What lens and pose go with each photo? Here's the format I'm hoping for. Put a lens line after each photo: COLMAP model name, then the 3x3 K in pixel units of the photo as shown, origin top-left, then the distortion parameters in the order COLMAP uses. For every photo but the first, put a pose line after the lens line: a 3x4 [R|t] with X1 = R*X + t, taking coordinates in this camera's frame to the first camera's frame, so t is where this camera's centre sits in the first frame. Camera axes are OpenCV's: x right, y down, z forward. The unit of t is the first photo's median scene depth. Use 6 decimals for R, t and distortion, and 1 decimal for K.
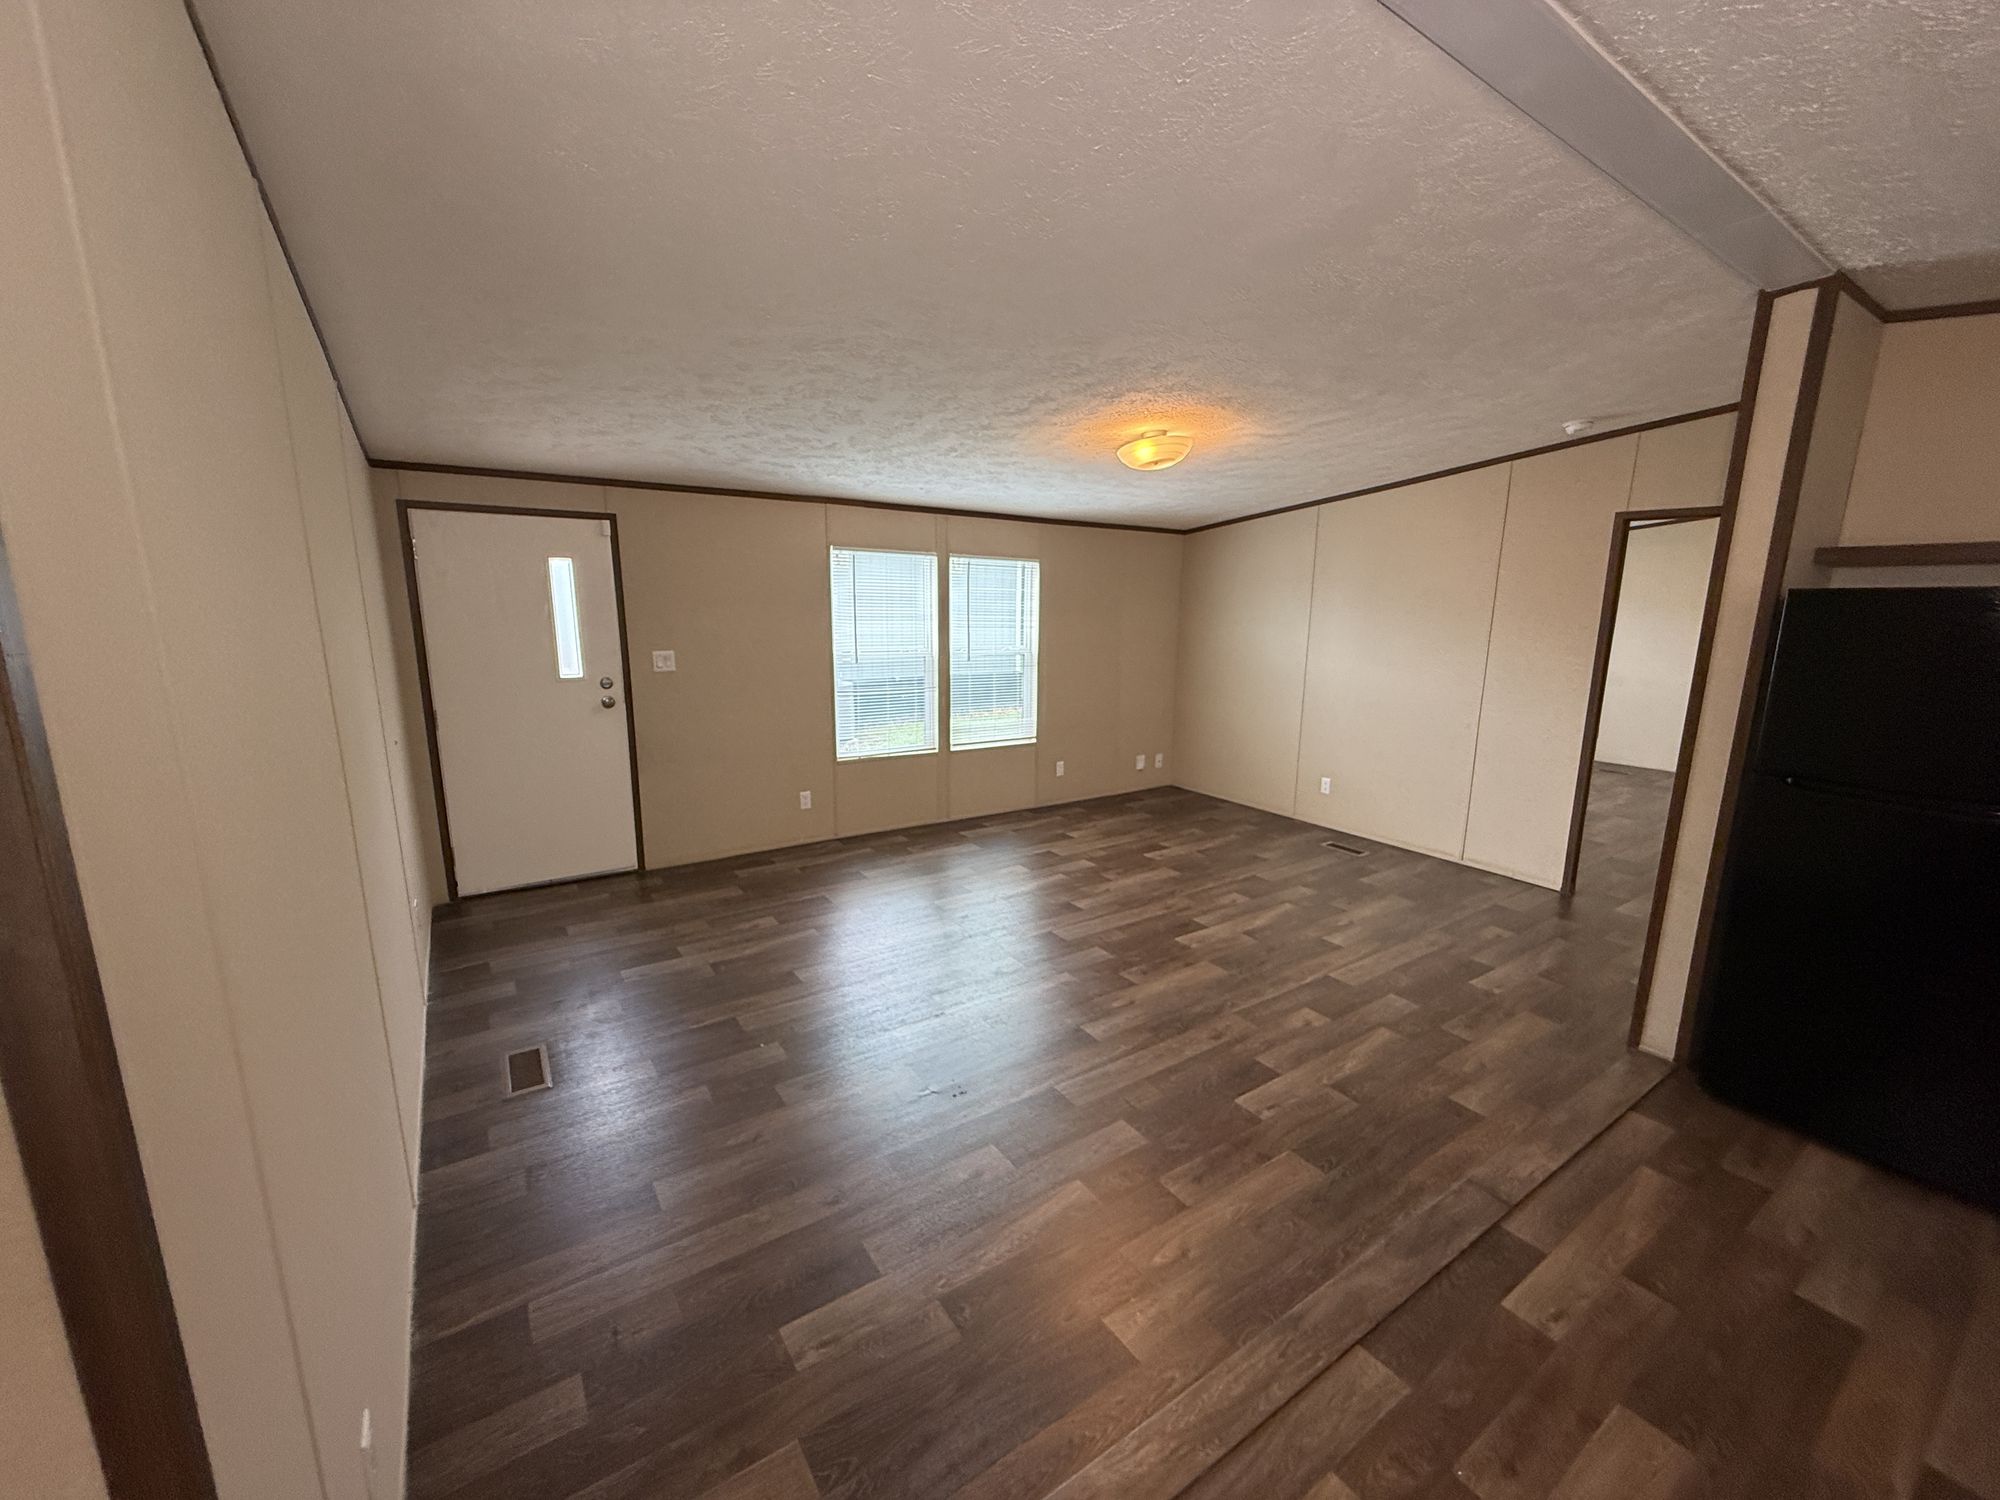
lens RADIAL K [[797.0, 0, 1003.2], [0, 797.0, 737.7], [0, 0, 1]] dist [0.005789, -0.001617]
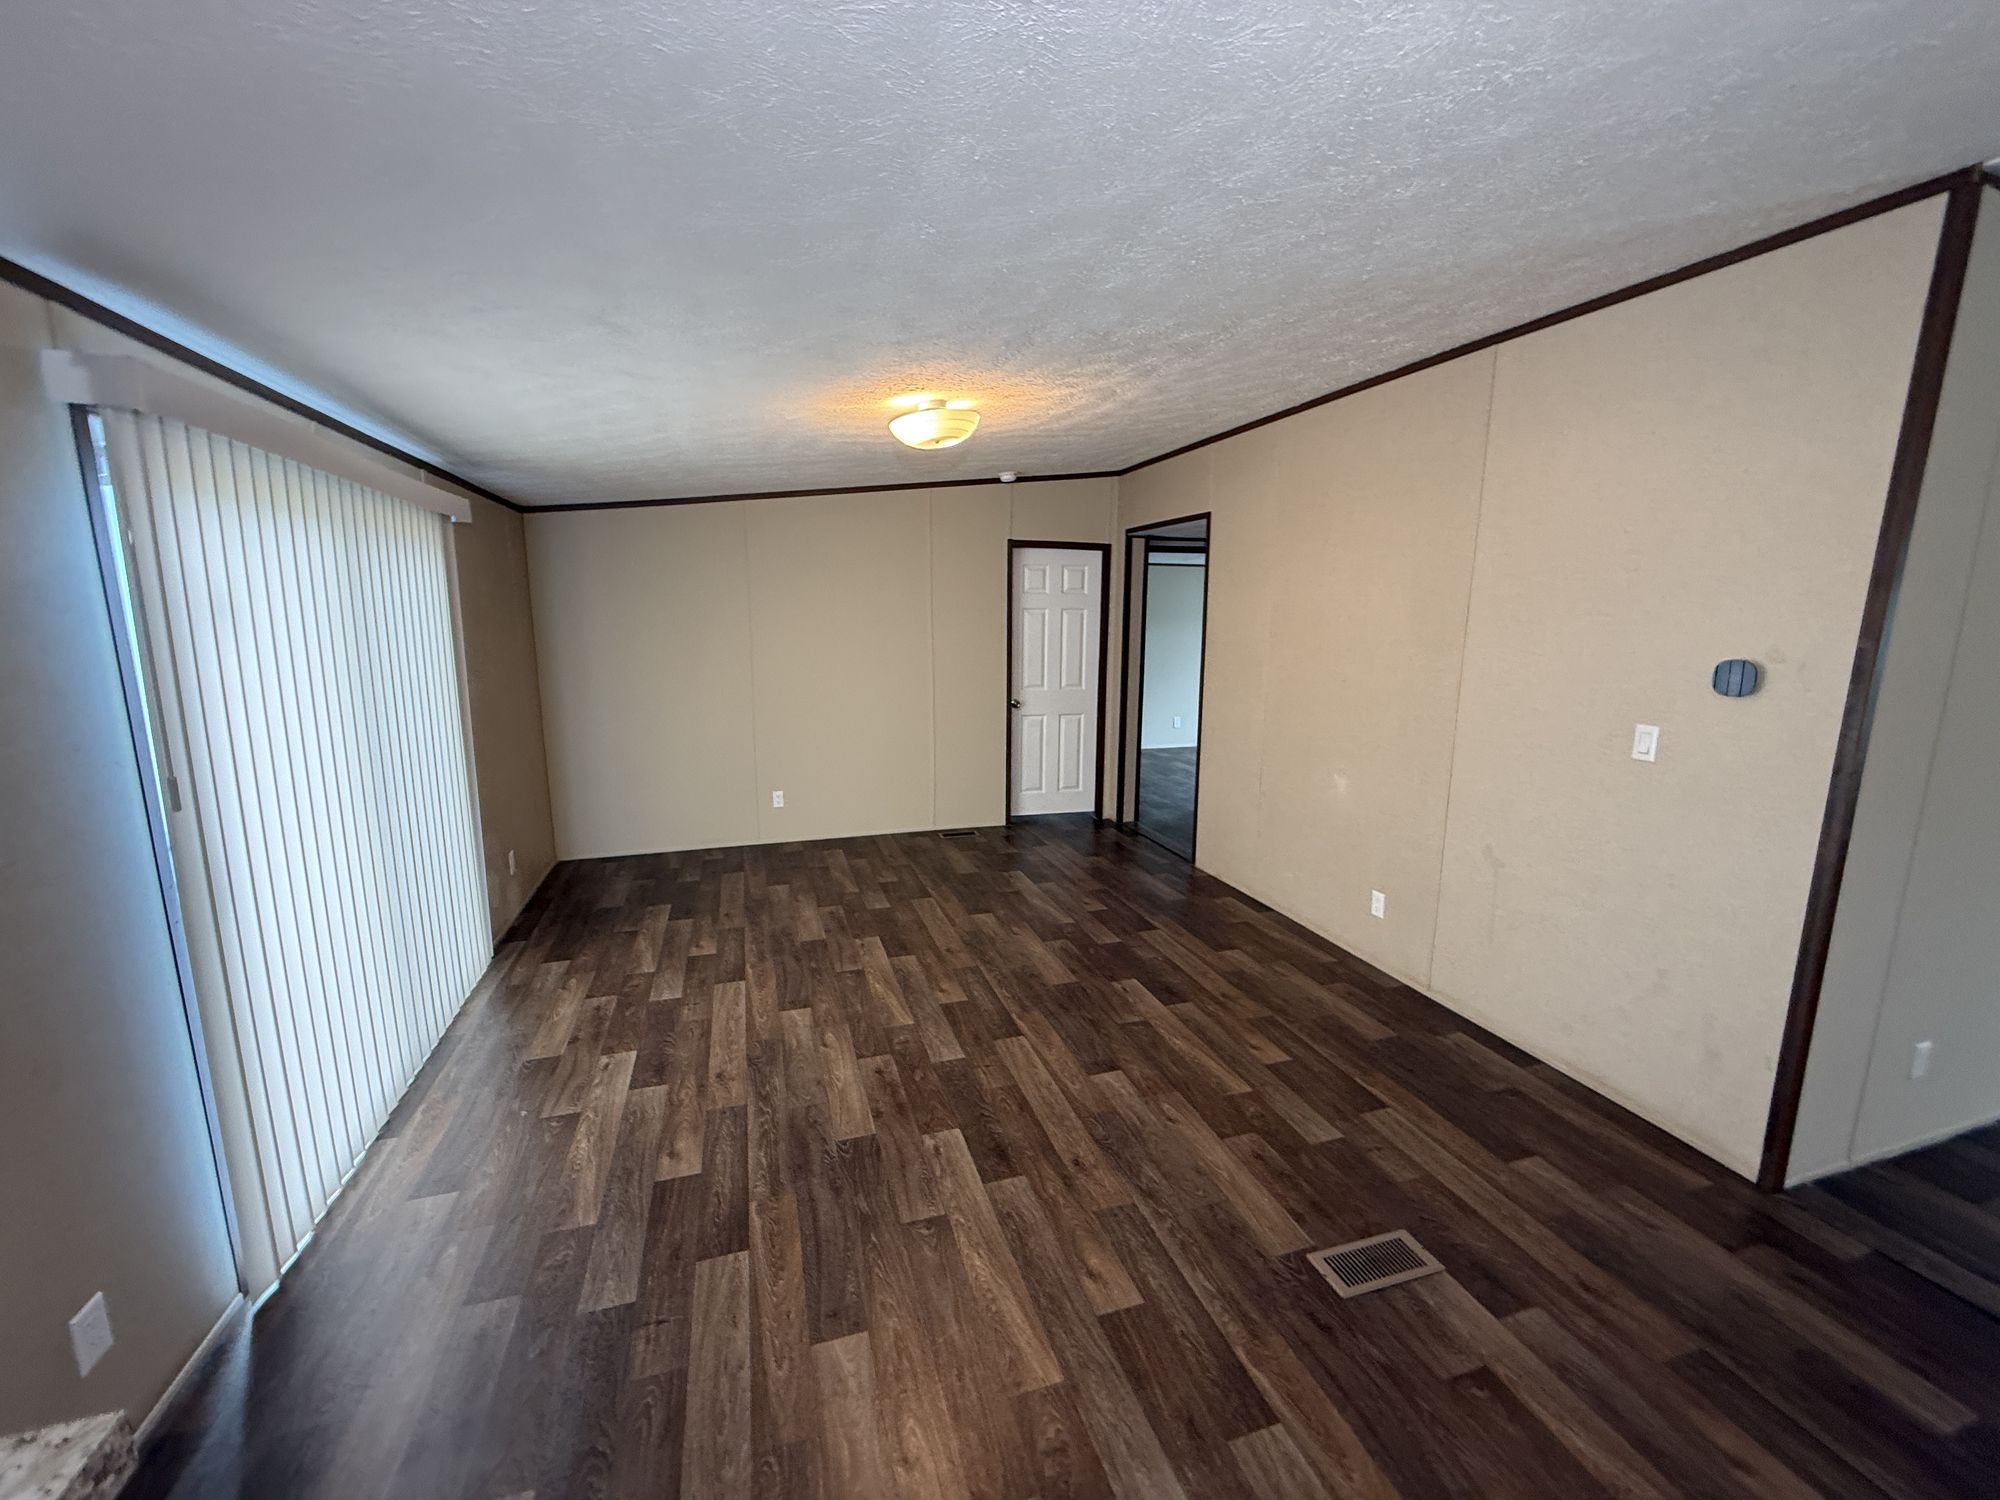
lens RADIAL K [[797.0, 0, 998.3], [0, 797.0, 734.0], [0, 0, 1]] dist [0.005789, -0.001617]
pose [[-0.277868, 0.125085, -0.952441, 0.671786], [-0.189492, 0.964867, 0.182000, -0.153915], [0.941744, 0.231051, -0.244403, 0.961723]]
